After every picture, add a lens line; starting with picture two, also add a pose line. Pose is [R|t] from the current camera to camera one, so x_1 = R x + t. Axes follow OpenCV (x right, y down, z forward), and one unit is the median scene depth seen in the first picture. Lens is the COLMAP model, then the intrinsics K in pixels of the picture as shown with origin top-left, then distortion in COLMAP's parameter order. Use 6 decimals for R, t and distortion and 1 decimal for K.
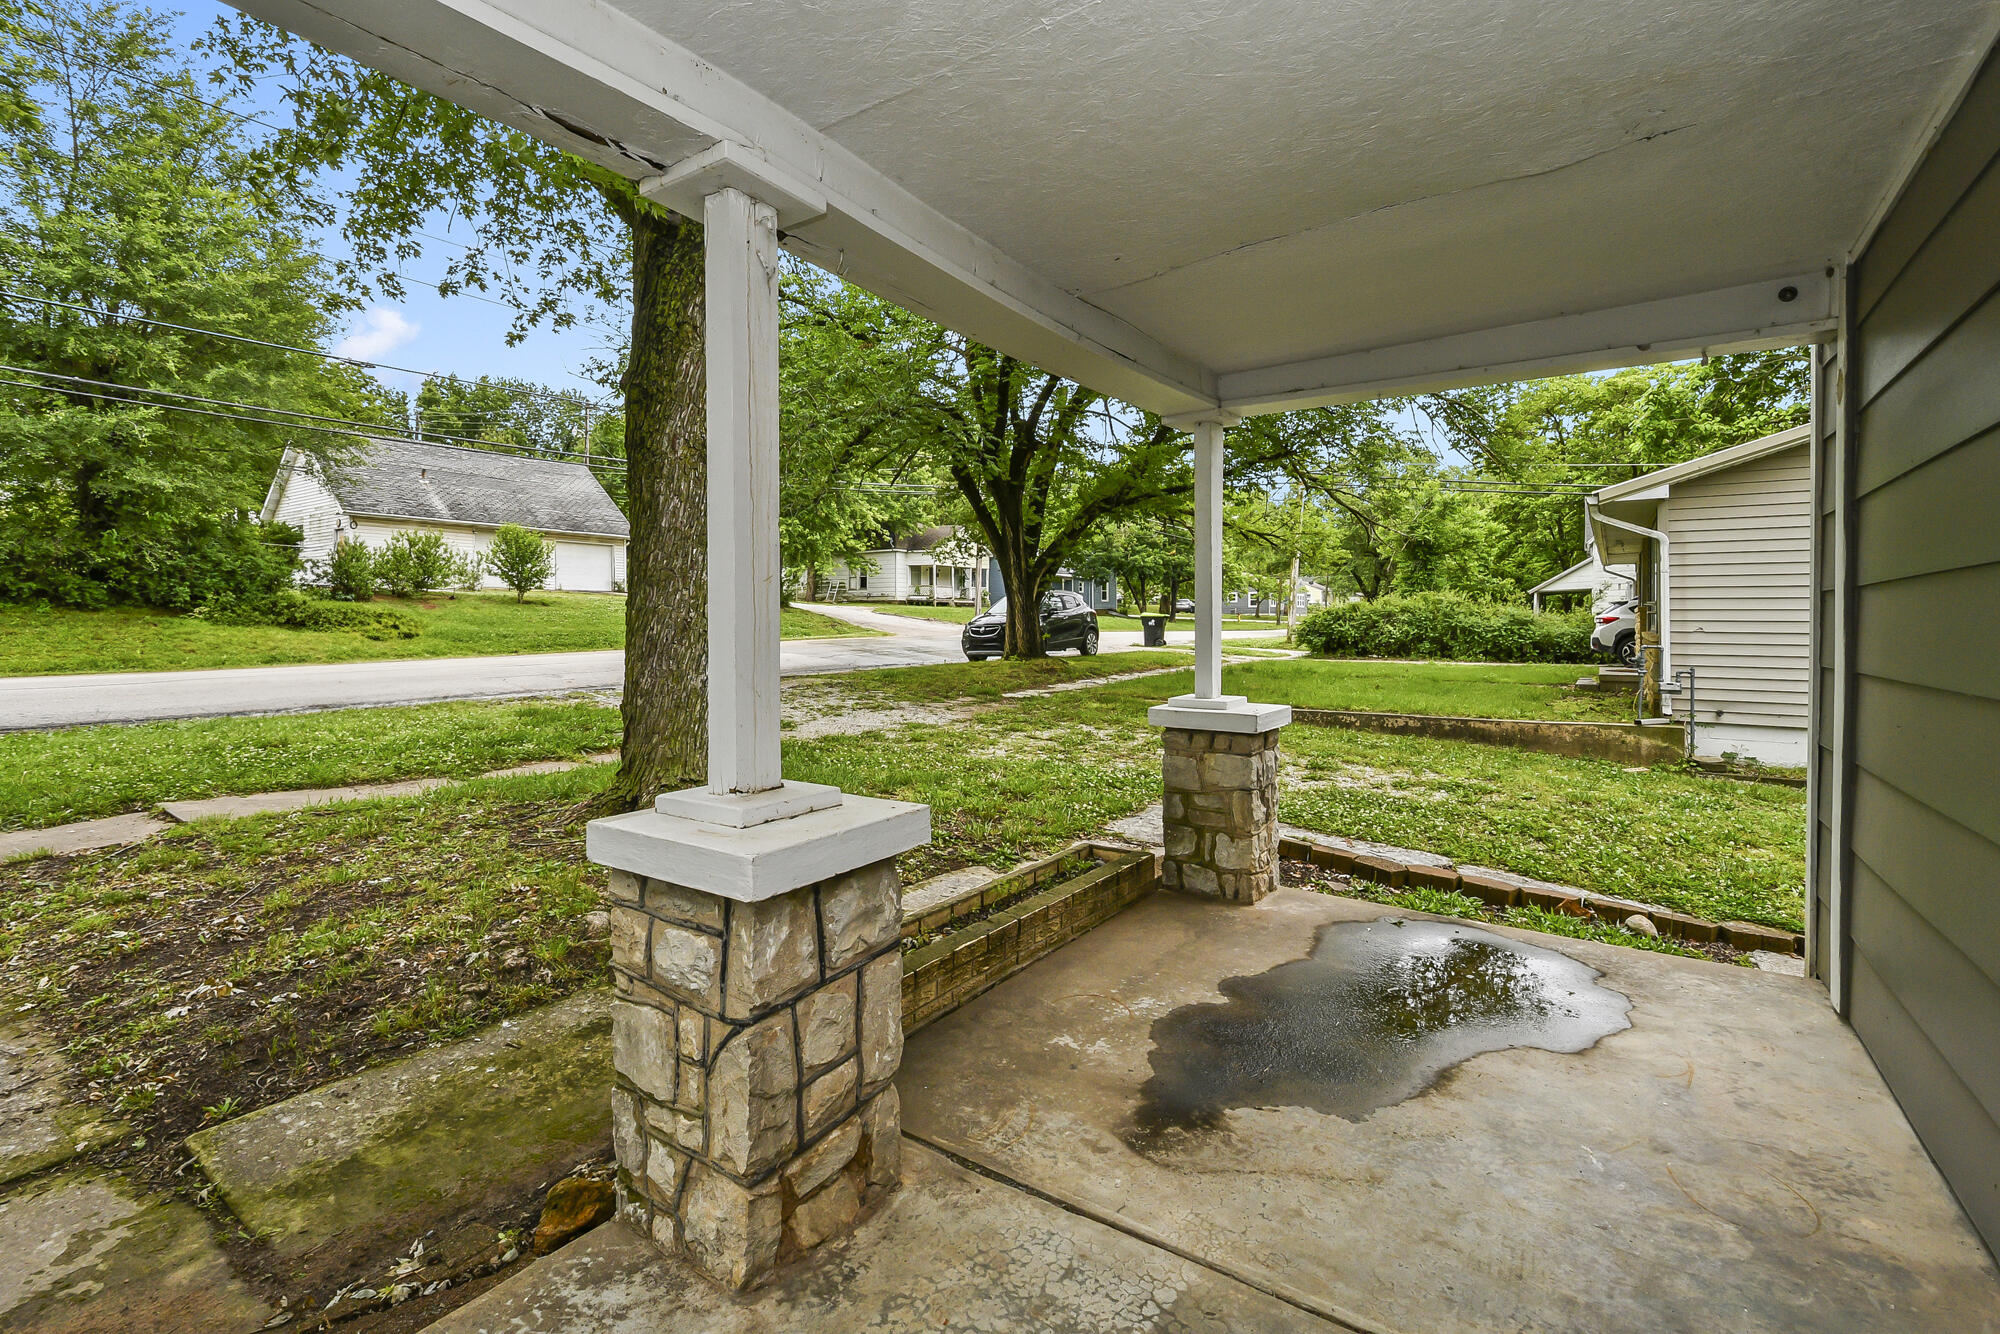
lens RADIAL K [[907.5, 0, 997.5], [0, 907.5, 625.8], [0, 0, 1]] dist [0.000575, -0.010384]
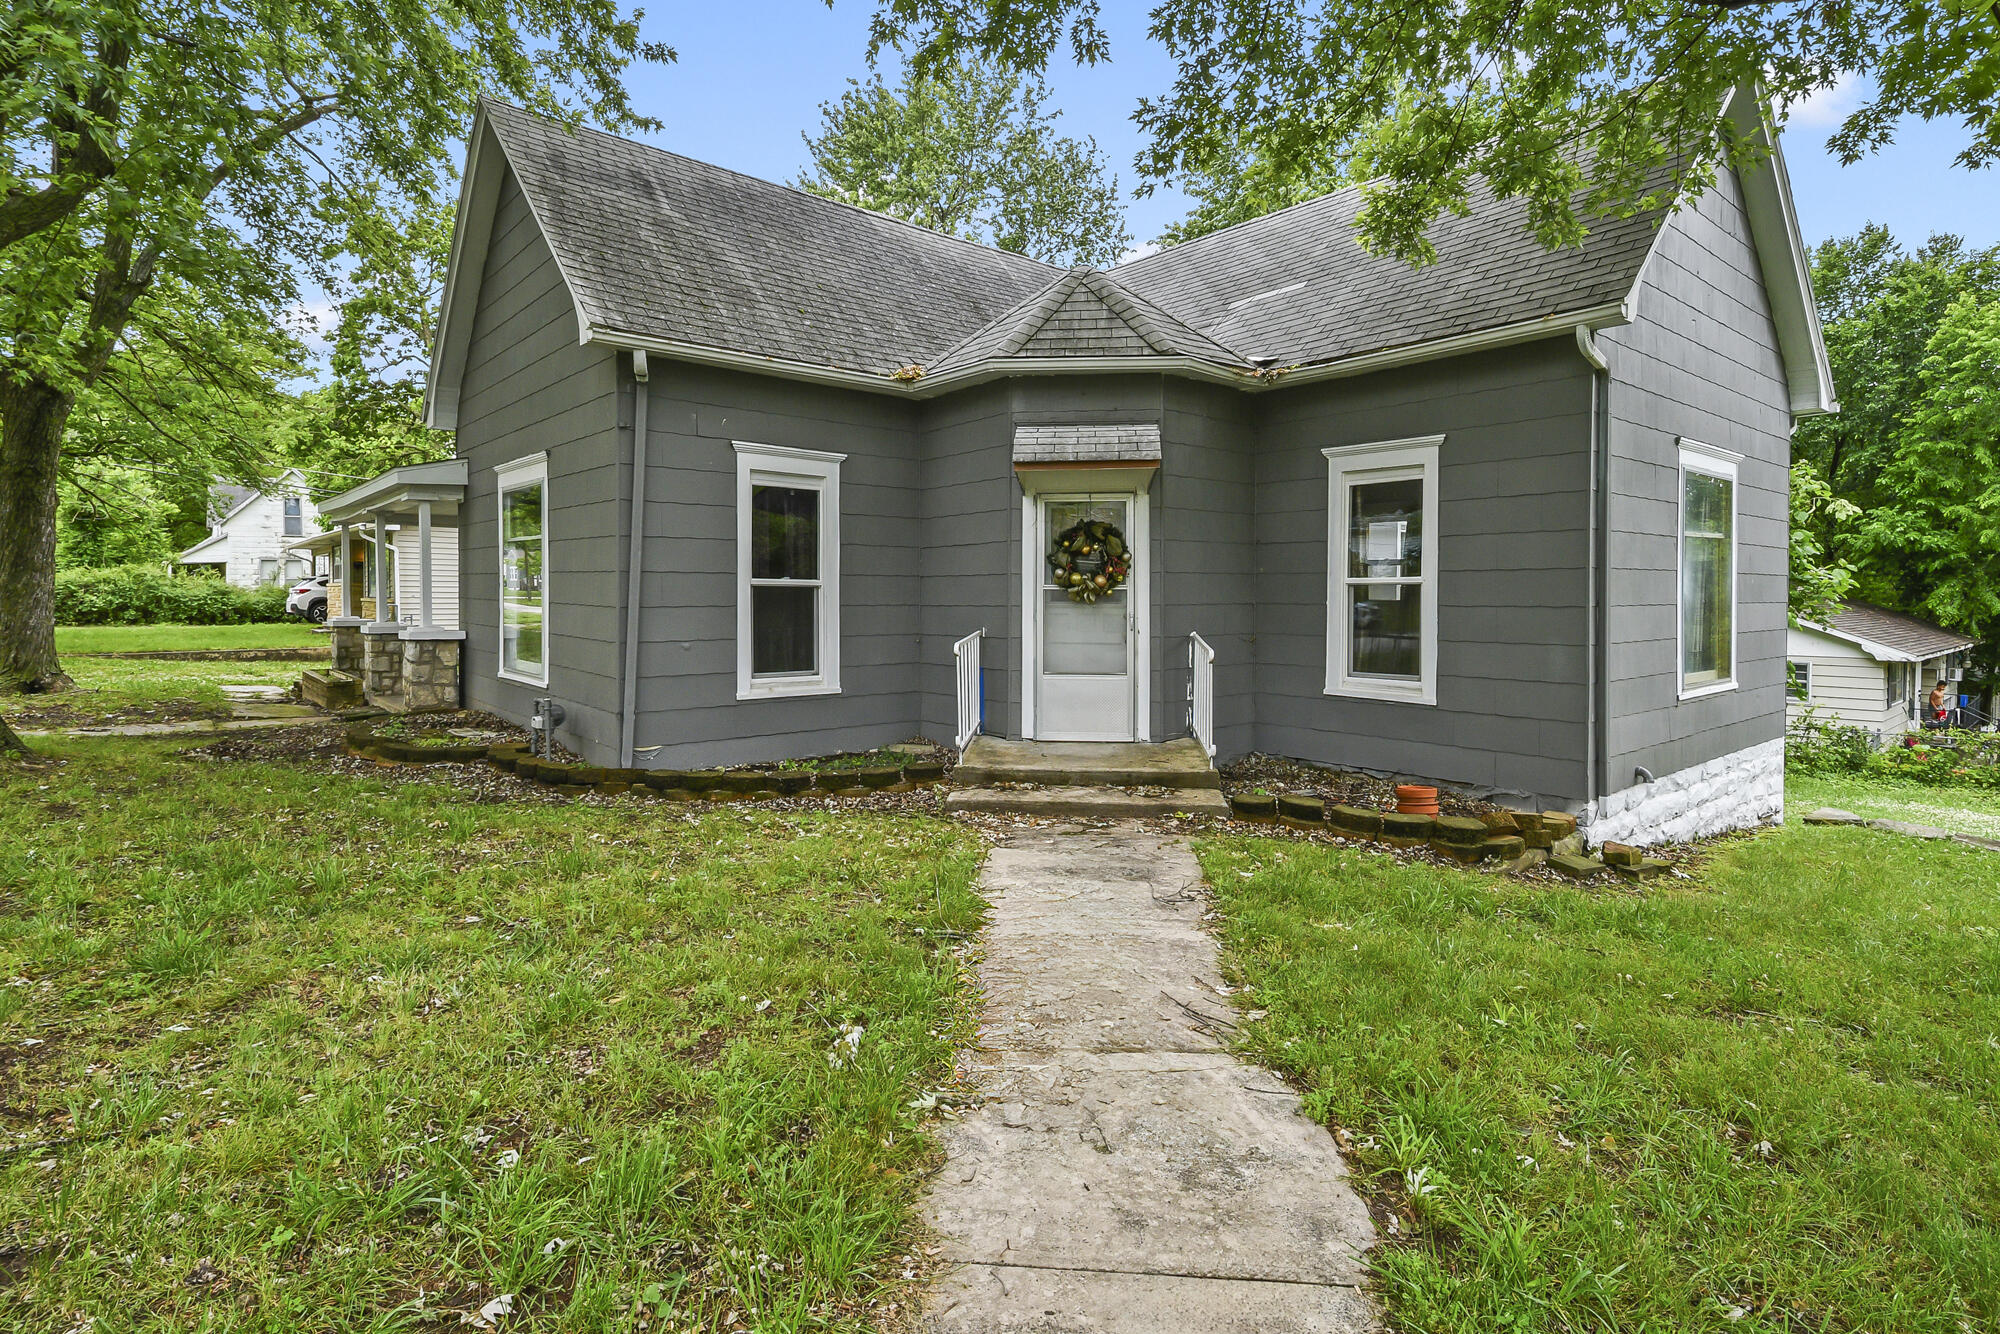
lens RADIAL K [[1039.8, 0, 1007.0], [0, 1039.8, 622.4], [0, 0, 1]] dist [0.003941, -0.014072]
pose [[0.265174, -0.024402, 0.963892, -0.546996], [0.001578, 0.999689, 0.024874, 0.003351], [-0.964199, -0.005075, 0.265130, -0.441386]]
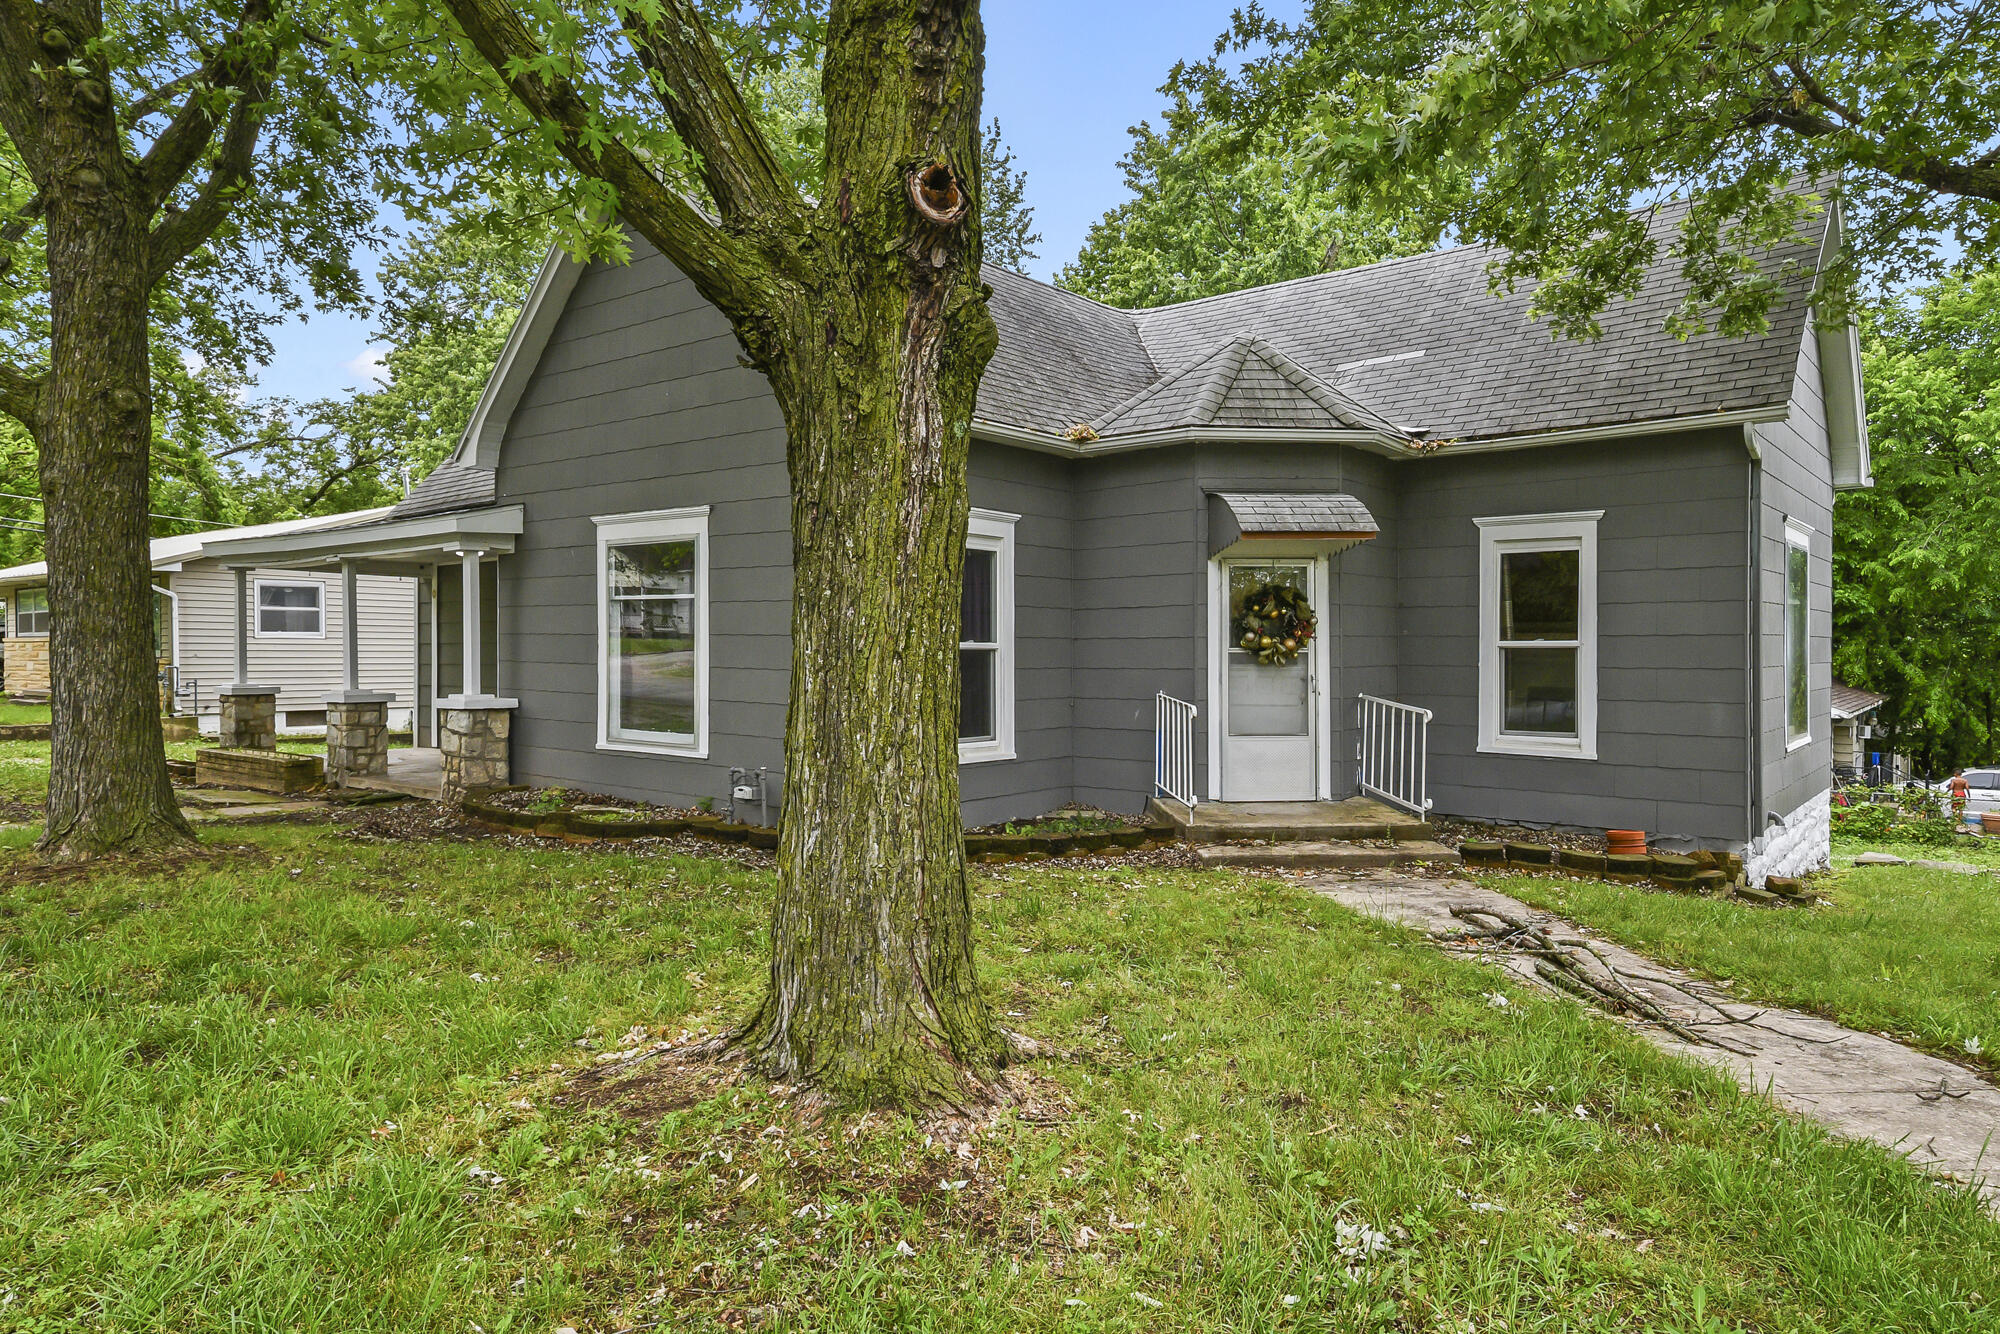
lens RADIAL K [[1288.1, 0, 1000.0], [0, 1288.1, 667.0], [0, 0, 1]] dist [0.018733, -0.001216]
pose [[0.080978, -0.013469, 0.996625, -0.675619], [0.002777, 0.999908, 0.013288, -0.000932], [-0.996712, 0.001691, 0.081008, -0.290158]]
